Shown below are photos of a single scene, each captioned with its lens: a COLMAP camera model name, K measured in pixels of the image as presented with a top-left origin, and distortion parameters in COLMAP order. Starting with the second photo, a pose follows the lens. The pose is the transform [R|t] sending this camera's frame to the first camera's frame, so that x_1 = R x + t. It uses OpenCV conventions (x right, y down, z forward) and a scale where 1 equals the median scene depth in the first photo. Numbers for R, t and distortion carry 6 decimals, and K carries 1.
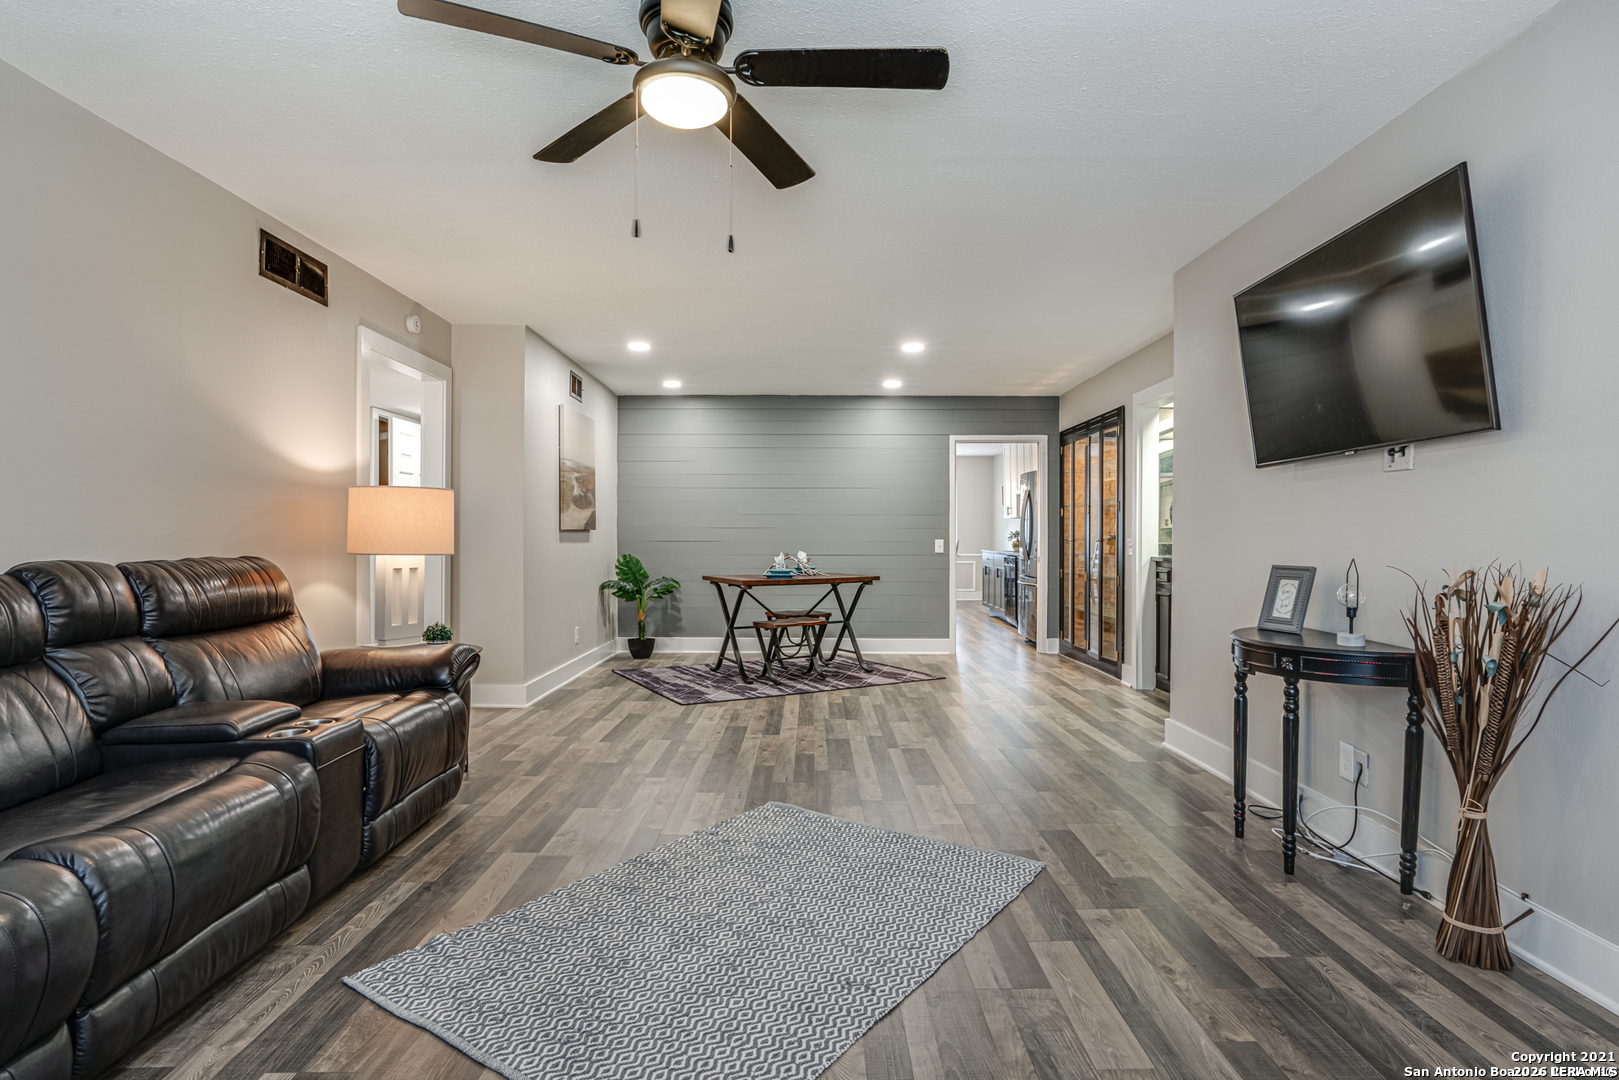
lens RADIAL K [[871.4, 0, 809.5], [0, 871.4, 540.0], [0, 0, 1]] dist [-0.000377, -0.000103]
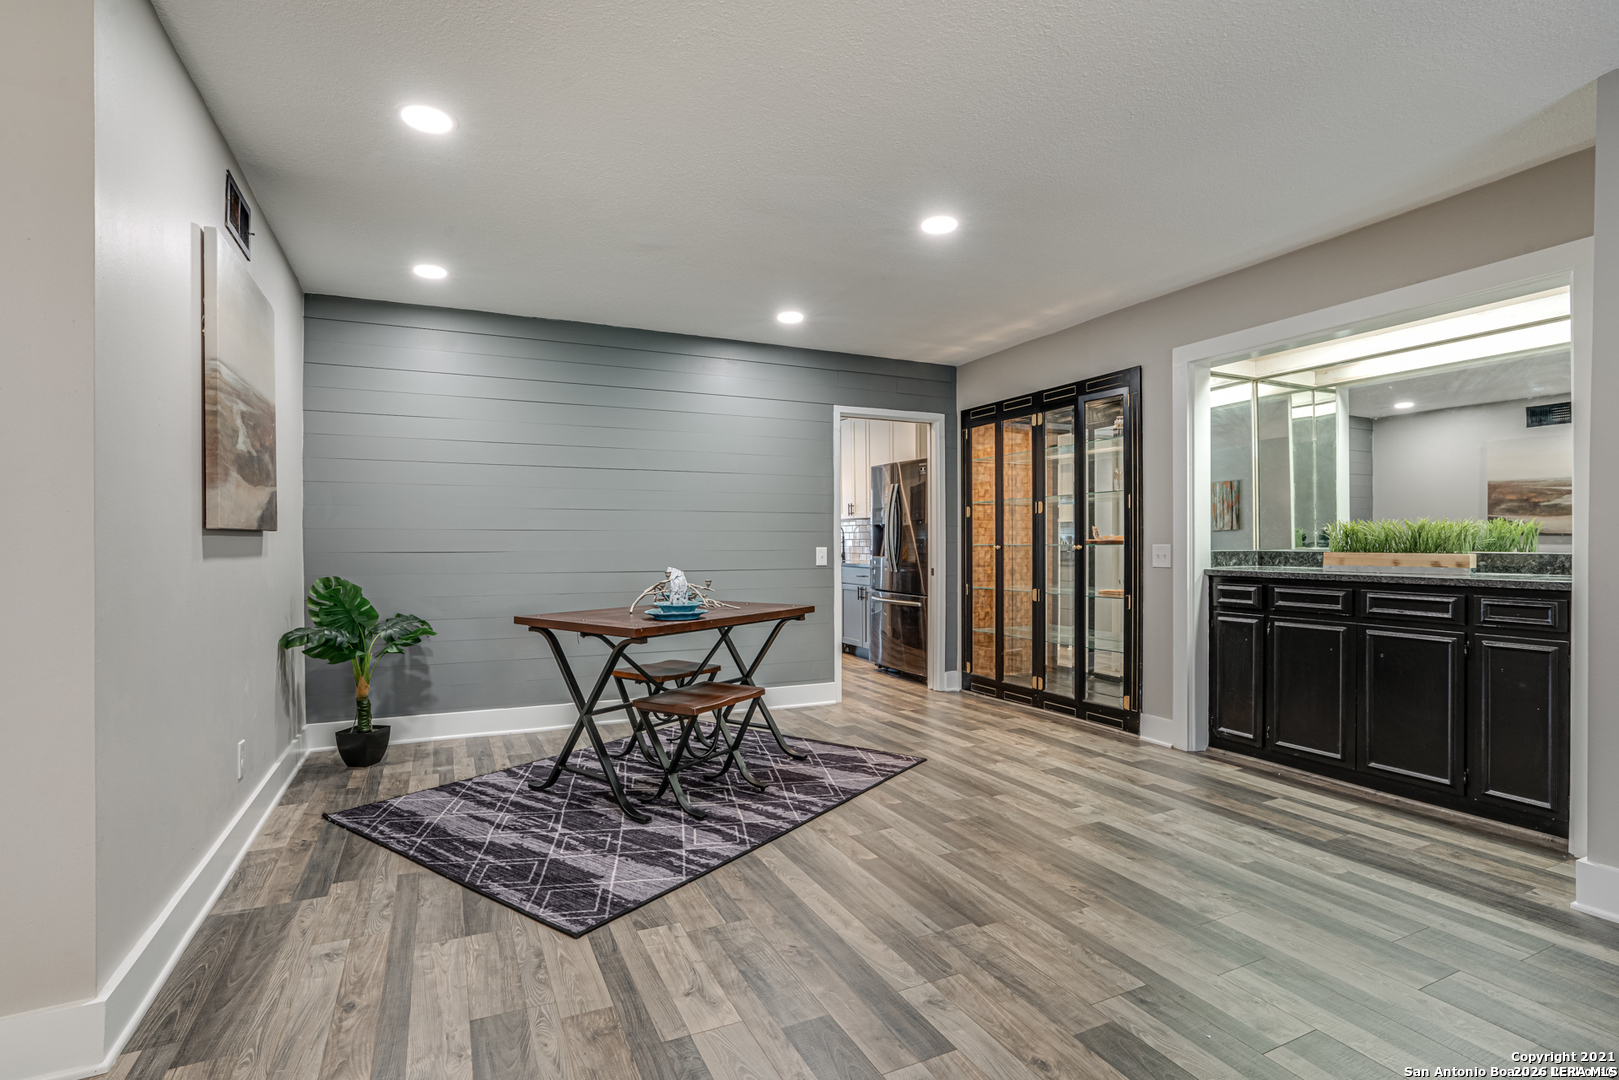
lens RADIAL K [[775.4, 0, 811.6], [0, 775.4, 546.1], [0, 0, 1]] dist [-0.053042, 0.027098]
pose [[0.900313, -0.004195, 0.435223, -0.160822], [0.004457, 0.999990, 0.000417, -0.001926], [-0.435221, 0.001564, 0.900323, 0.481521]]
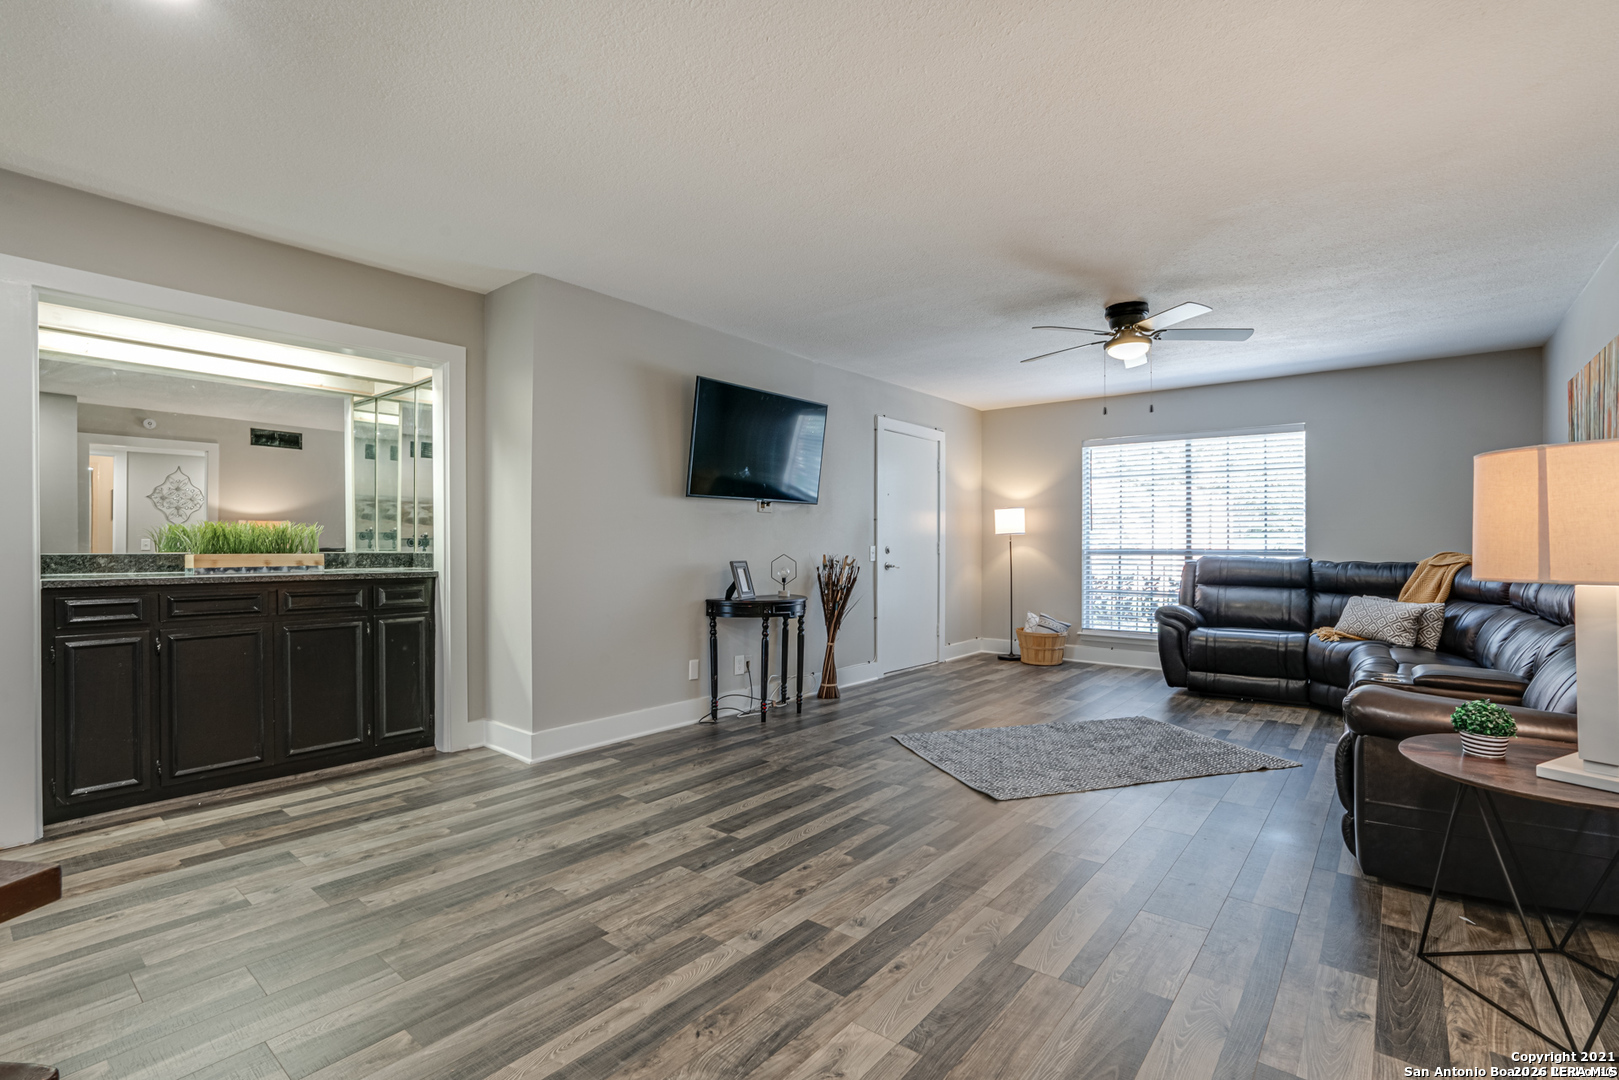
lens RADIAL K [[757.1, 0, 809.4], [0, 757.1, 544.6], [0, 0, 1]] dist [-0.054232, 0.023947]
pose [[-0.778502, -0.003676, 0.627631, -0.213710], [-0.000949, 0.999989, 0.004680, -0.004277], [-0.627641, 0.003048, -0.778497, 0.903768]]
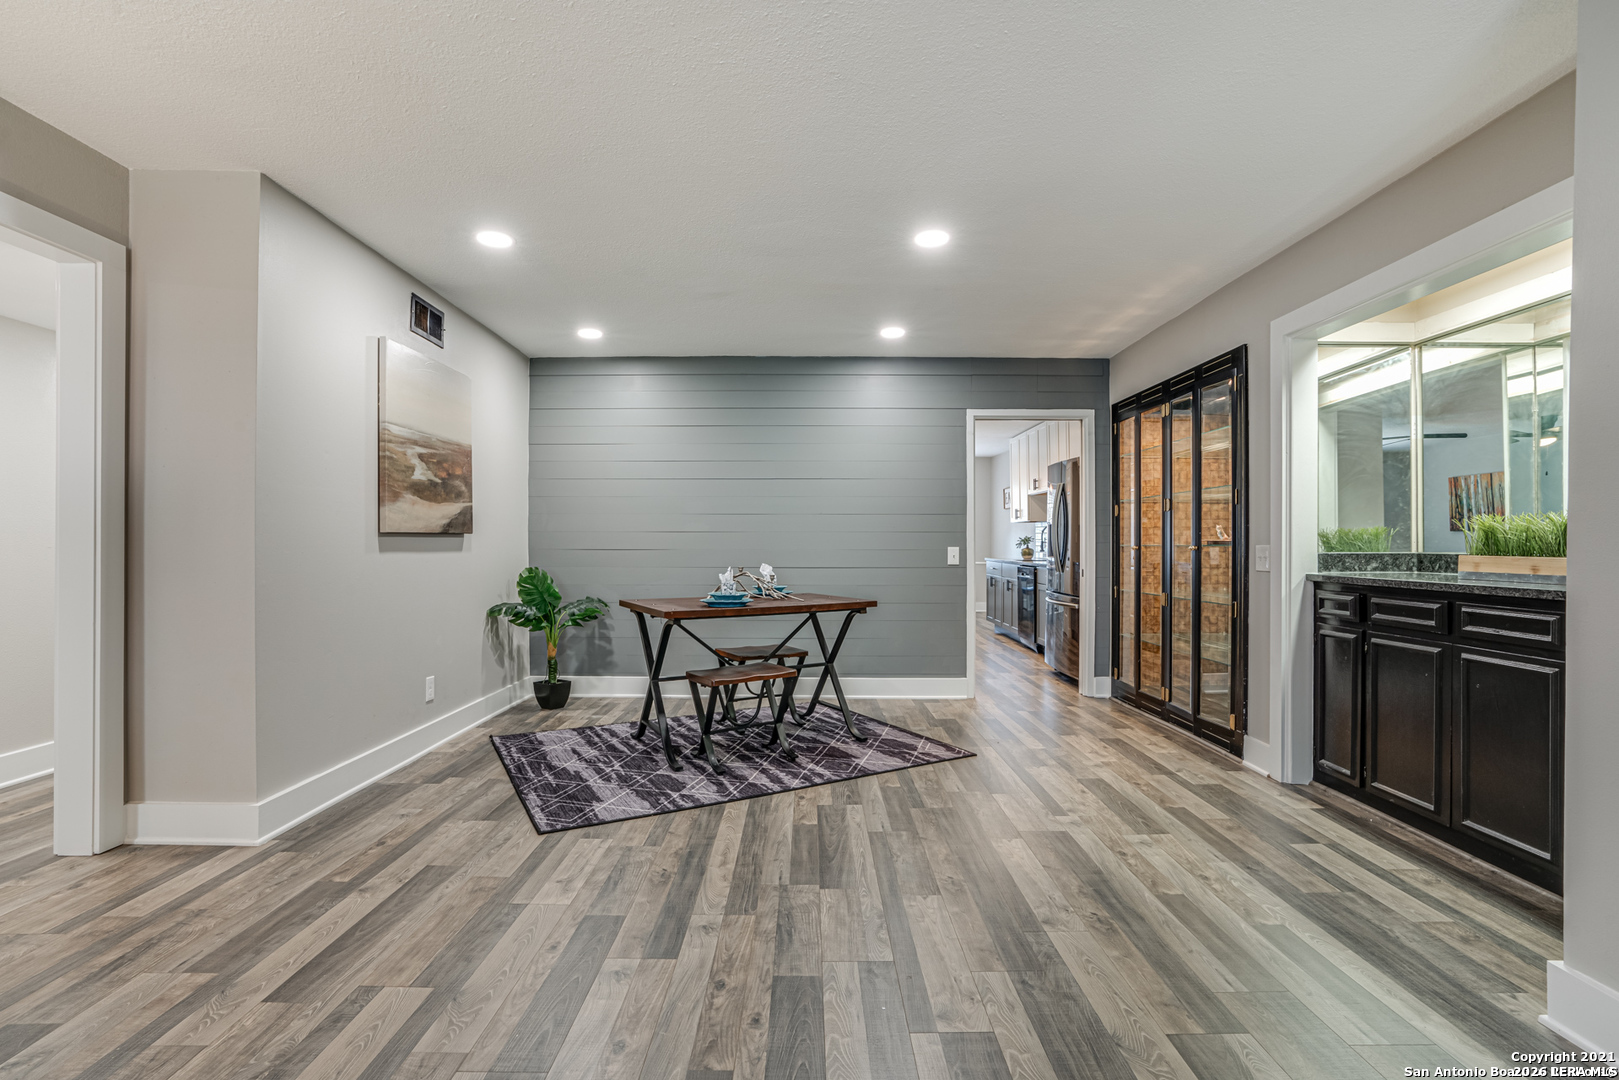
lens RADIAL K [[757.1, 0, 809.4], [0, 757.1, 544.6], [0, 0, 1]] dist [-0.054232, 0.023947]
pose [[0.999989, -0.000743, 0.004595, 0.024292], [0.000756, 0.999996, -0.002651, -0.000951], [-0.004593, 0.002654, 0.999986, 0.395808]]
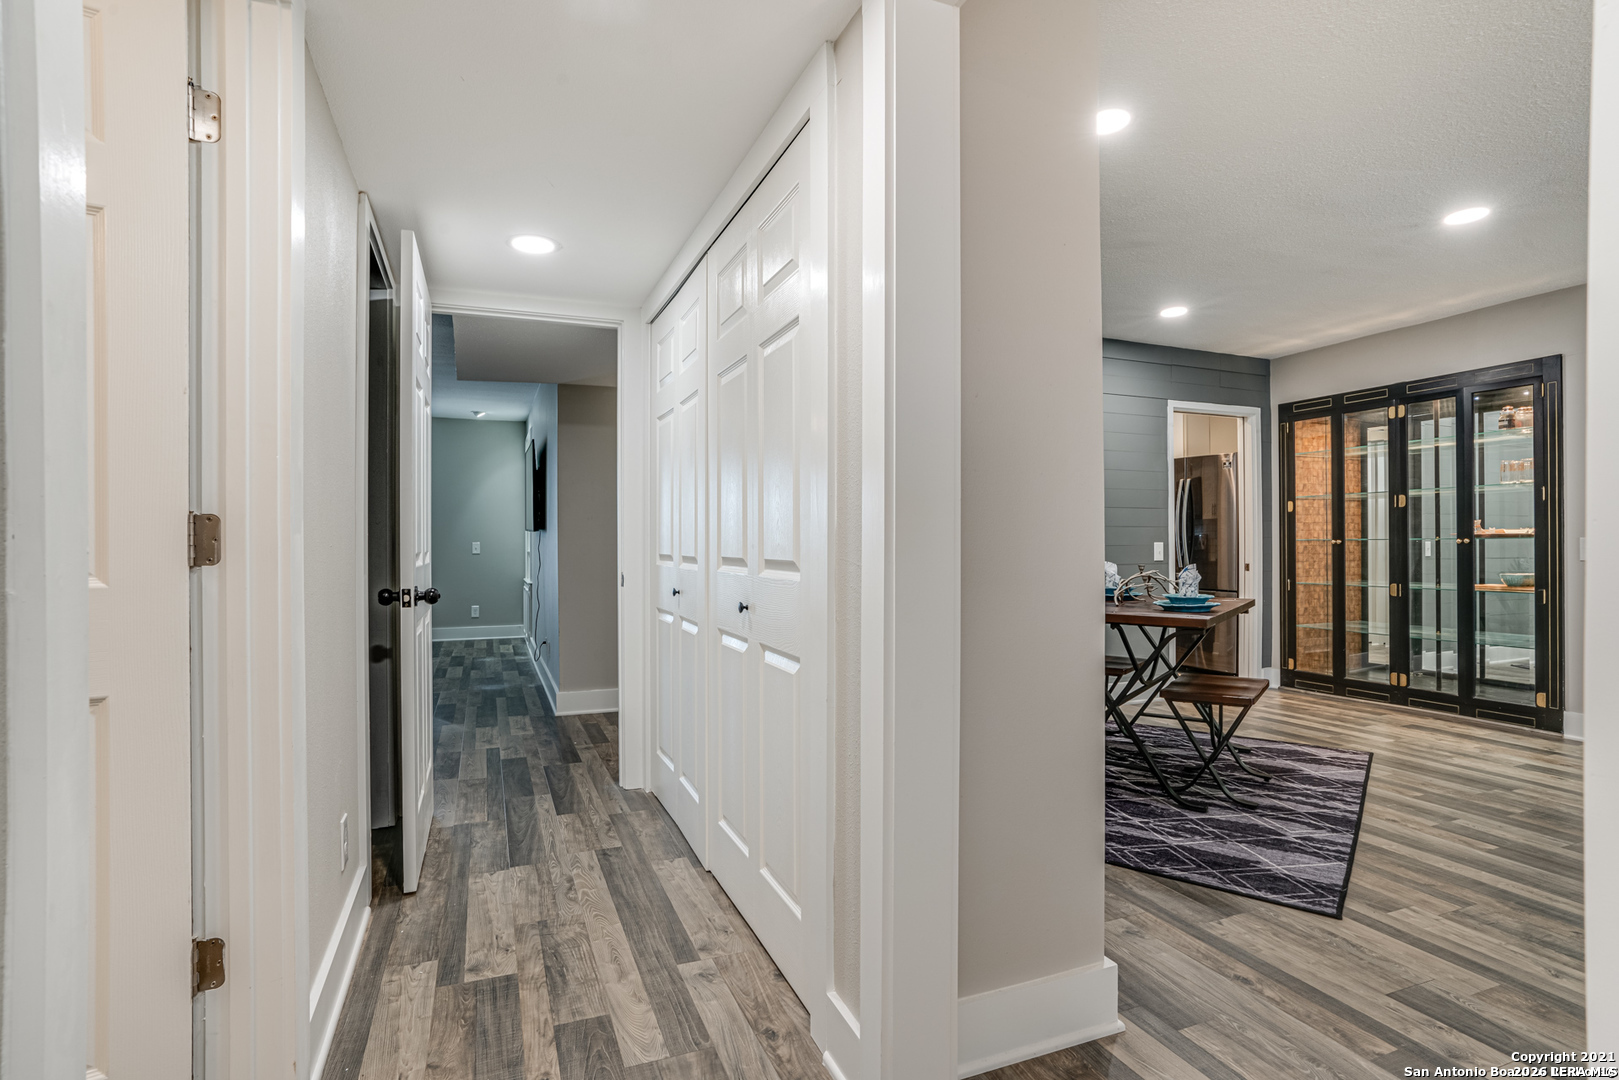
lens RADIAL K [[782.2, 0, 781.8], [0, 782.2, 542.0], [0, 0, 1]] dist [-0.065338, 0.026071]
pose [[0.933767, -0.004755, 0.357849, -0.428833], [0.005995, 0.999979, -0.002356, -0.001216], [-0.357831, 0.004345, 0.933776, 0.585525]]
